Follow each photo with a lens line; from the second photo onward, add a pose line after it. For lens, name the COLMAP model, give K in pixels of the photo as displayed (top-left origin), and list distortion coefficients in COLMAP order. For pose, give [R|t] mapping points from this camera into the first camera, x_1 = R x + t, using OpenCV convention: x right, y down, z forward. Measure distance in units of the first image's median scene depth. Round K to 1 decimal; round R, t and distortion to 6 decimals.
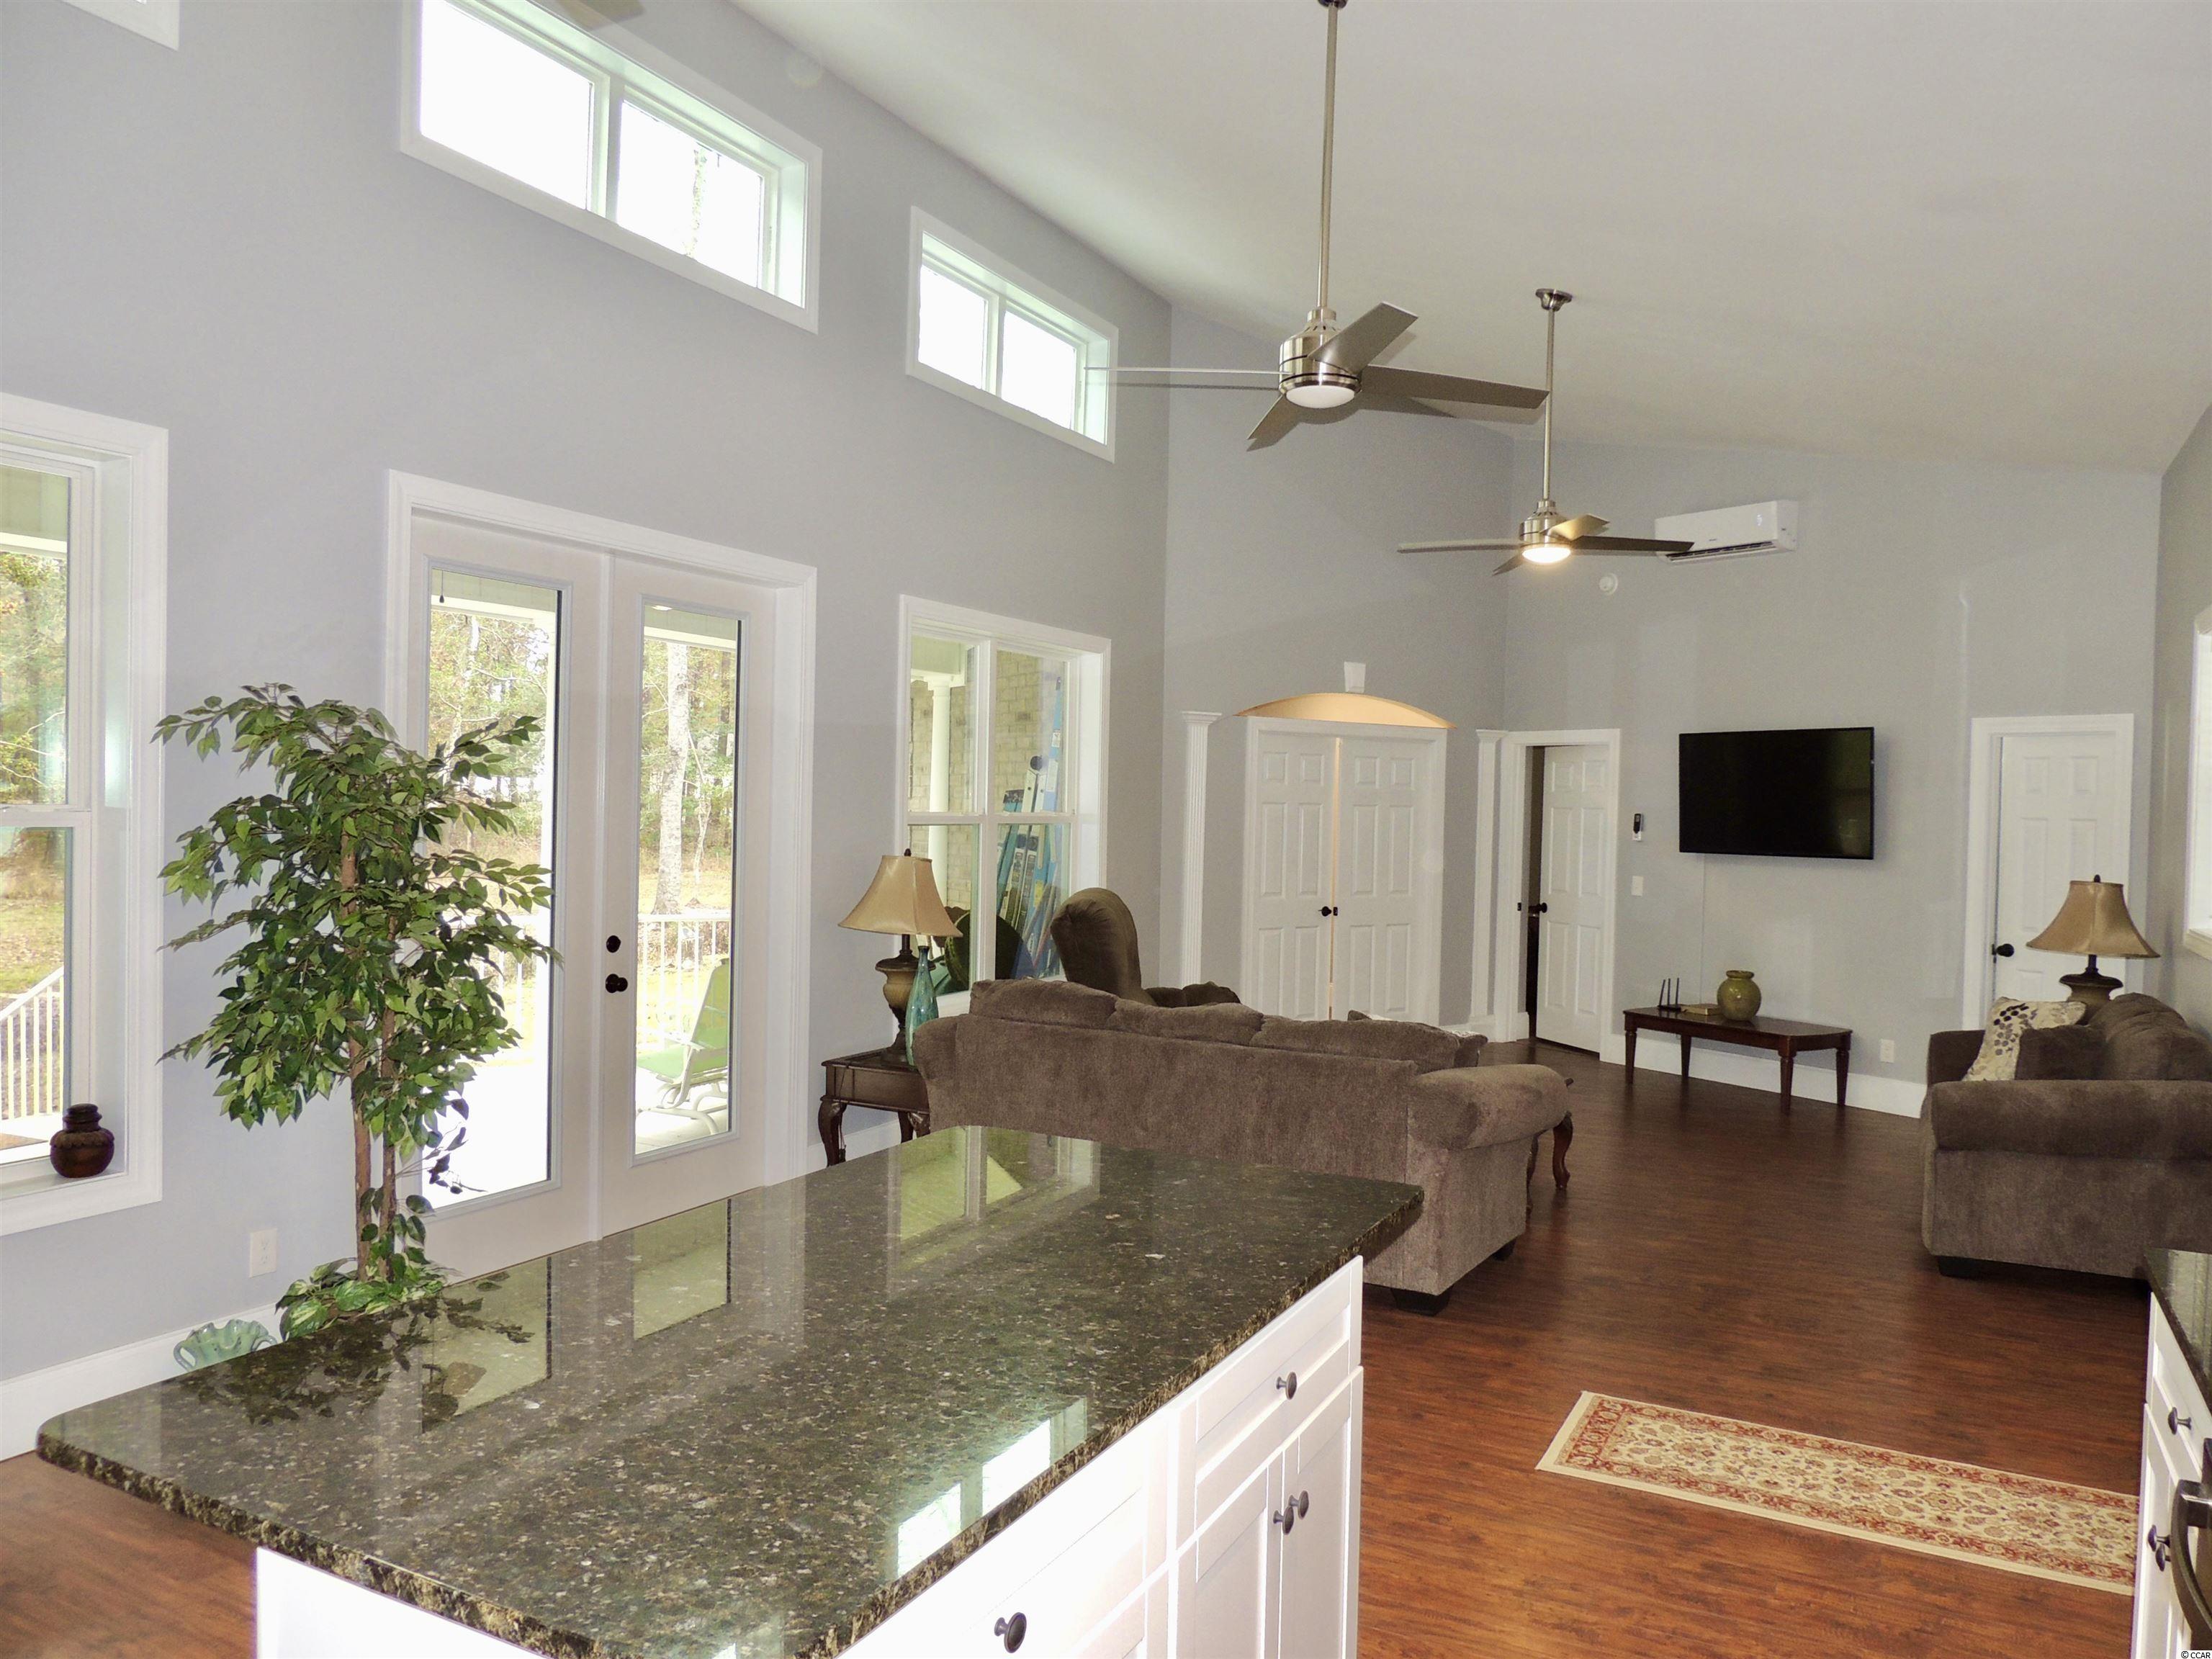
lens RADIAL K [[1590.6, 0, 1119.3], [0, 1590.6, 812.5], [0, 0, 1]] dist [-0.021045, 0.009953]
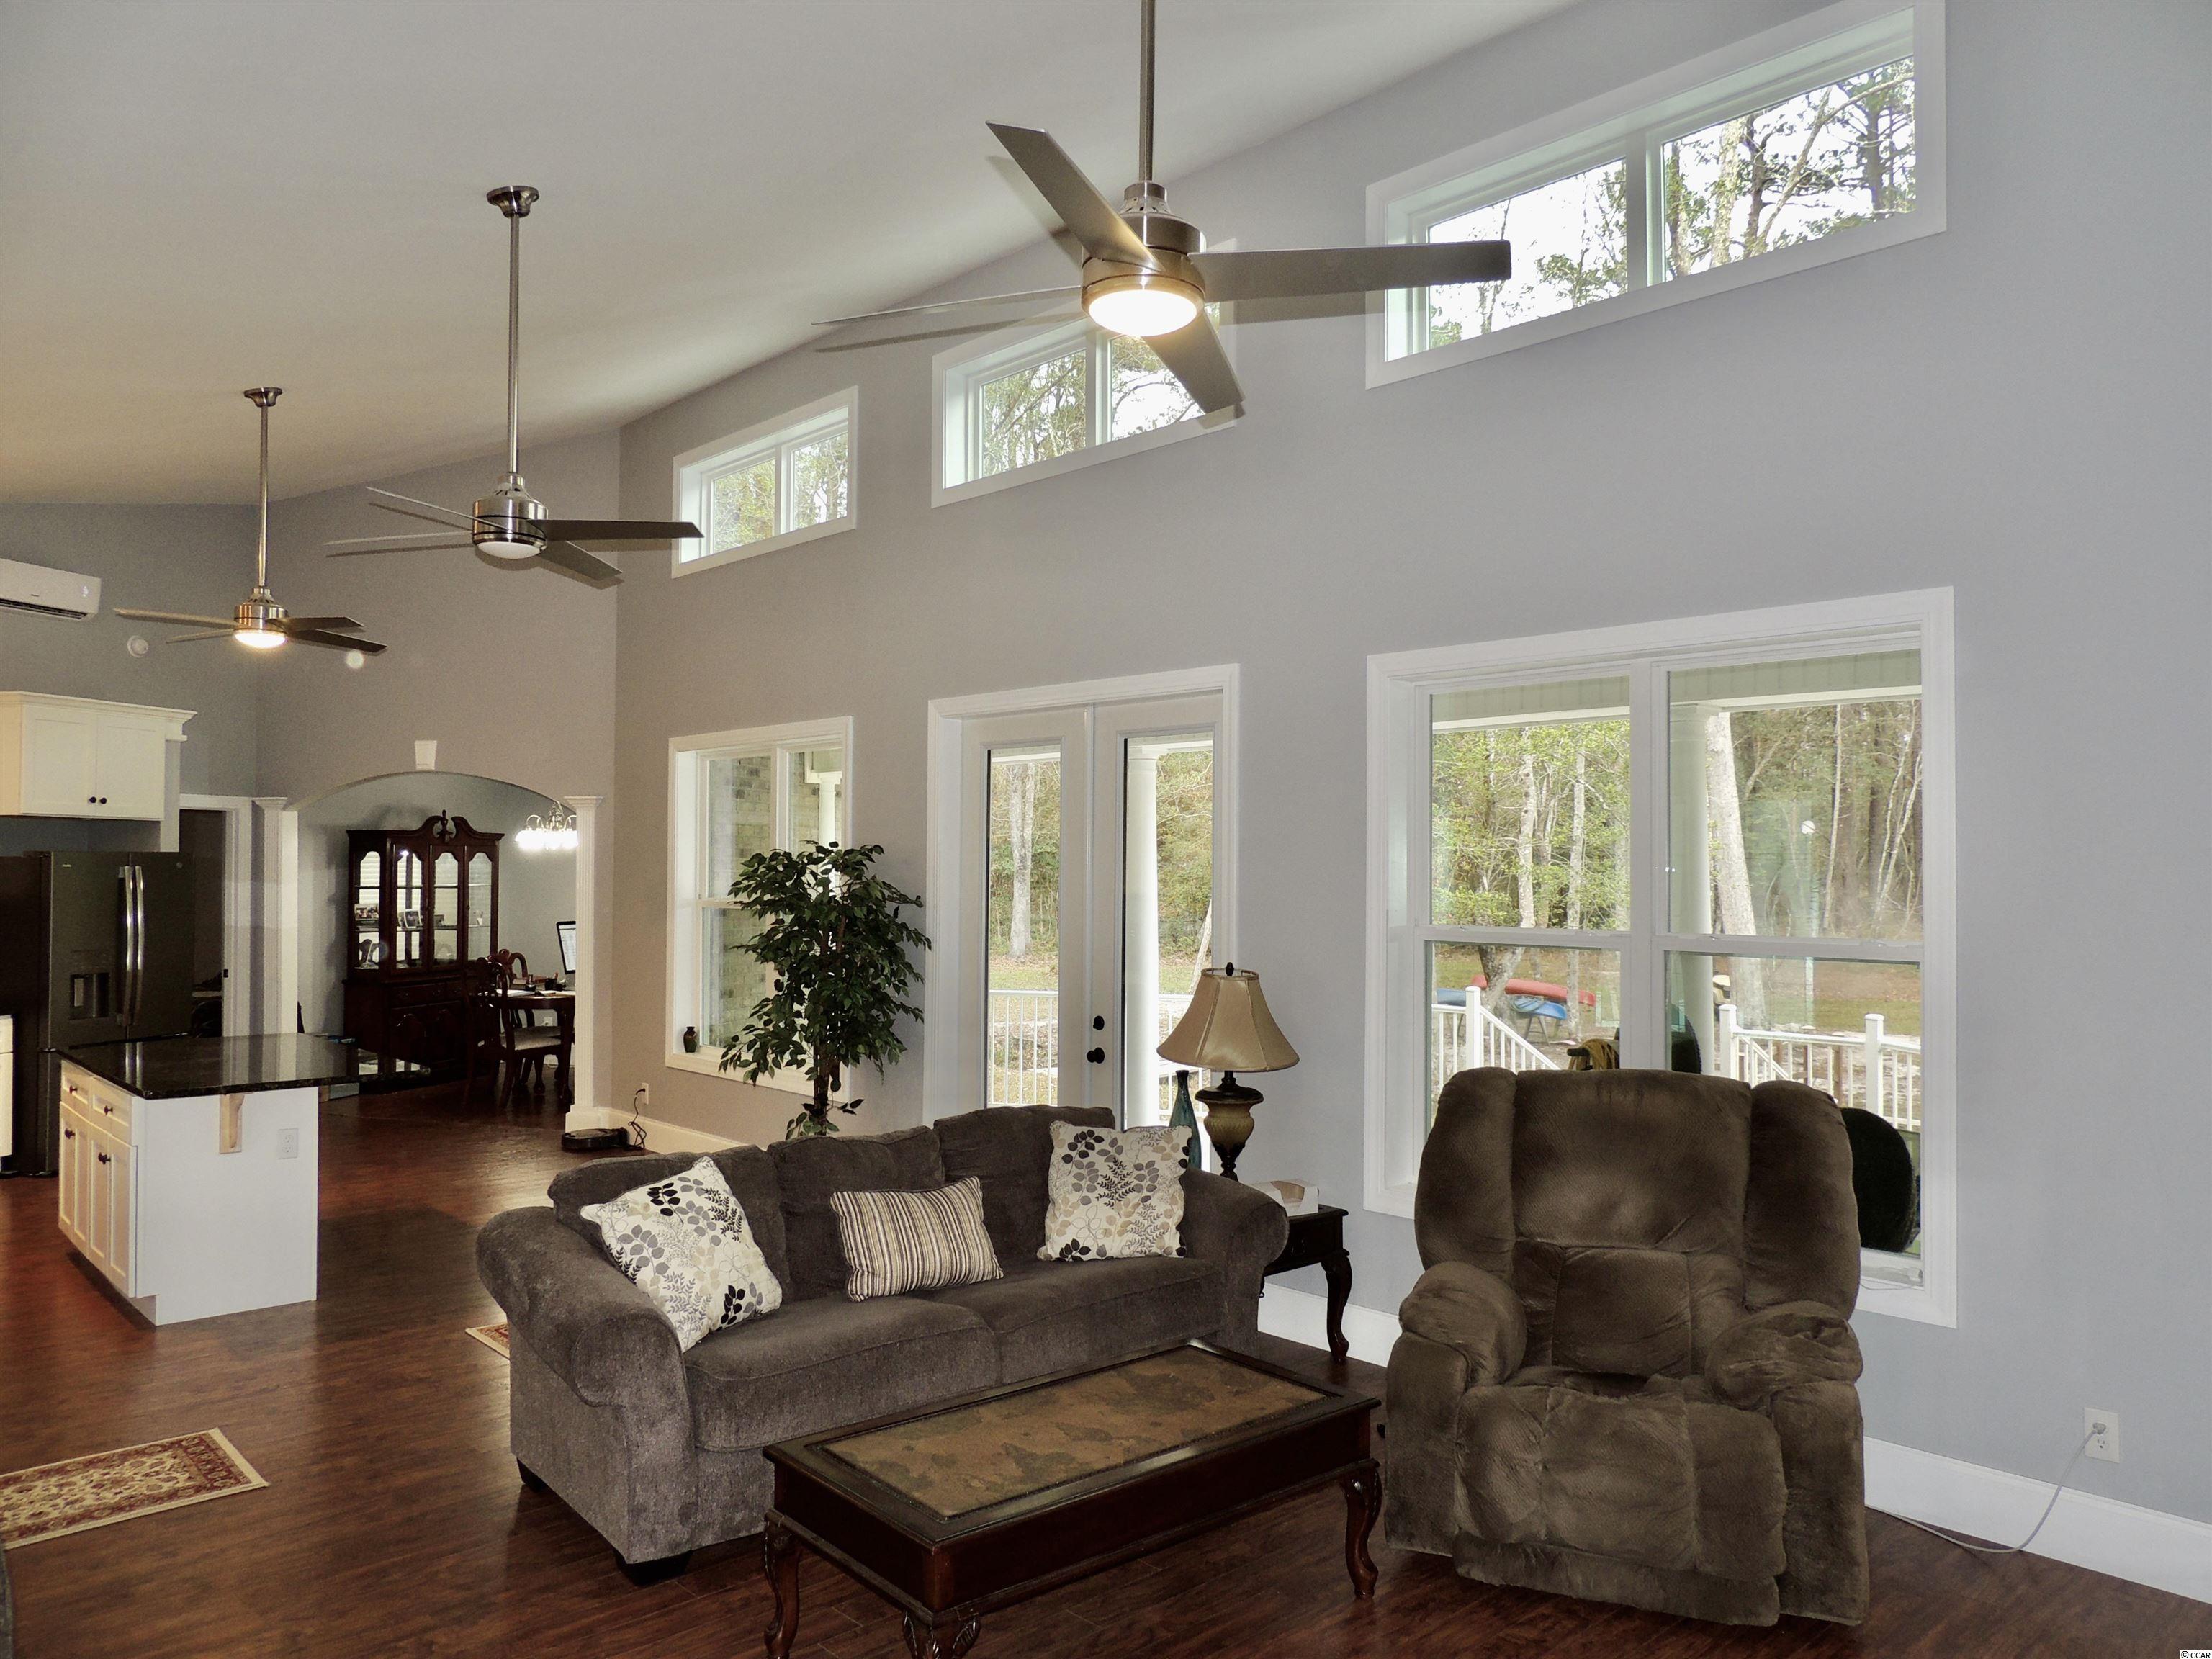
lens RADIAL K [[1590.6, 0, 1123.7], [0, 1590.6, 841.4], [0, 0, 1]] dist [-0.021045, 0.009953]
pose [[-0.341958, -0.031202, -0.939197, 0.666147], [-0.014799, 0.999503, -0.027817, -0.009870], [0.939599, 0.004386, -0.342250, 1.164290]]
